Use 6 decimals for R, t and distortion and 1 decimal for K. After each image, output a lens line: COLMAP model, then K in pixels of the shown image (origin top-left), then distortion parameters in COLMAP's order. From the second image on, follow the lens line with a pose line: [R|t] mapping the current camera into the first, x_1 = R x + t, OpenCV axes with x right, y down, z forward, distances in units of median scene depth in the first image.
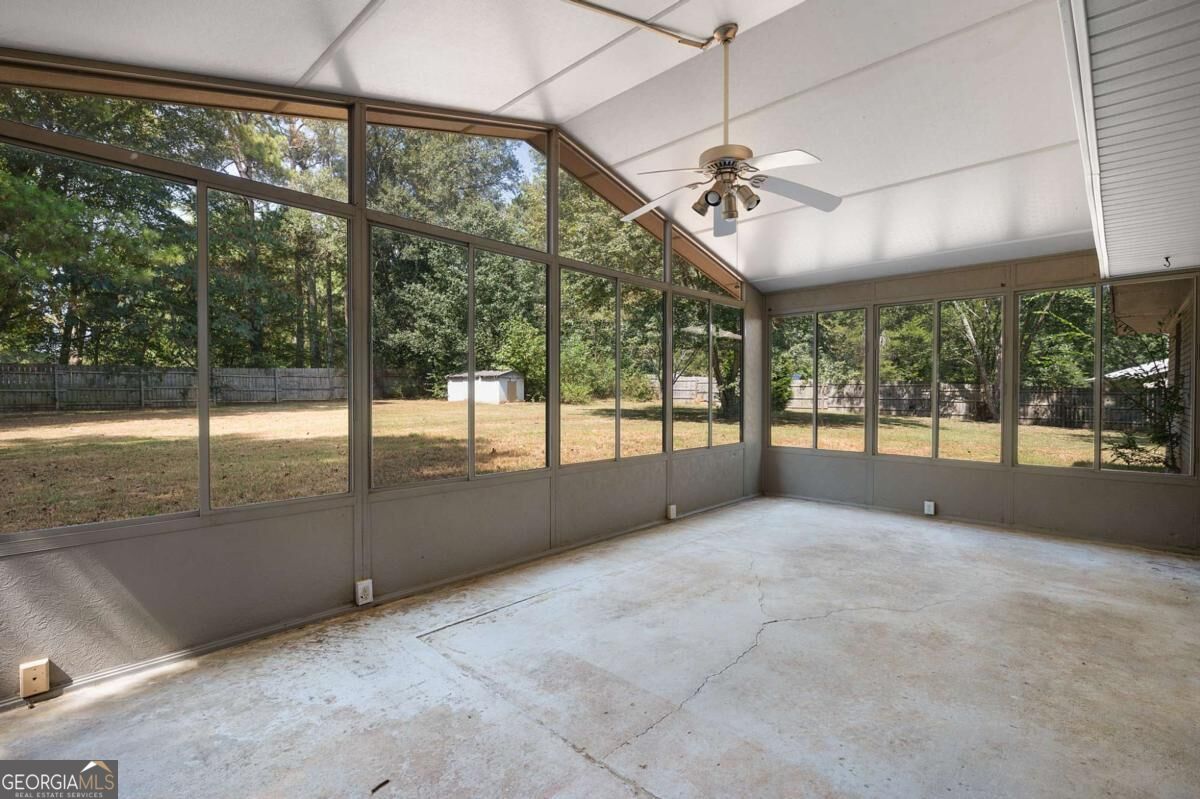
lens RADIAL K [[547.3, 0, 605.9], [0, 547.3, 400.2], [0, 0, 1]] dist [-0.002838, -0.000001]
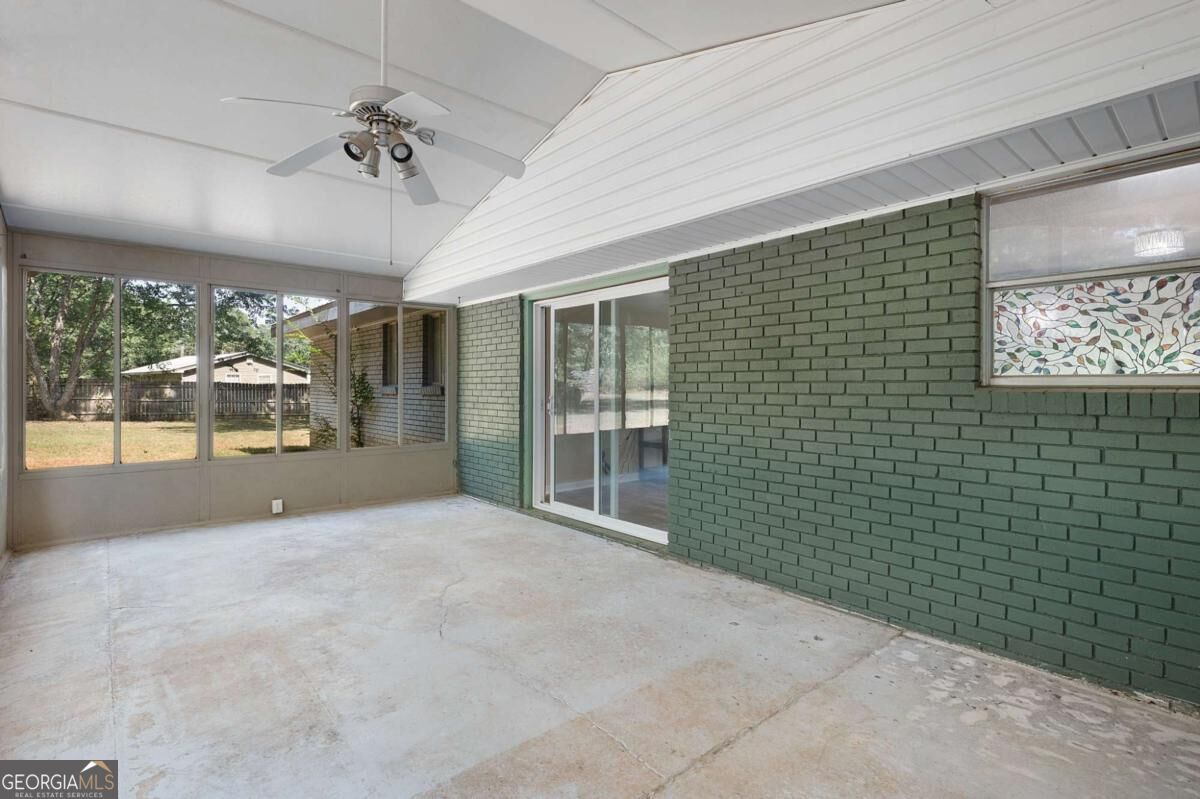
lens RADIAL K [[547.3, 0, 602.3], [0, 547.3, 390.1], [0, 0, 1]] dist [-0.002838, -0.000001]
pose [[0.111922, -0.005039, 0.993704, -0.428903], [0.010892, 0.999933, 0.003844, -0.008838], [-0.993657, 0.010393, 0.111970, 0.445438]]
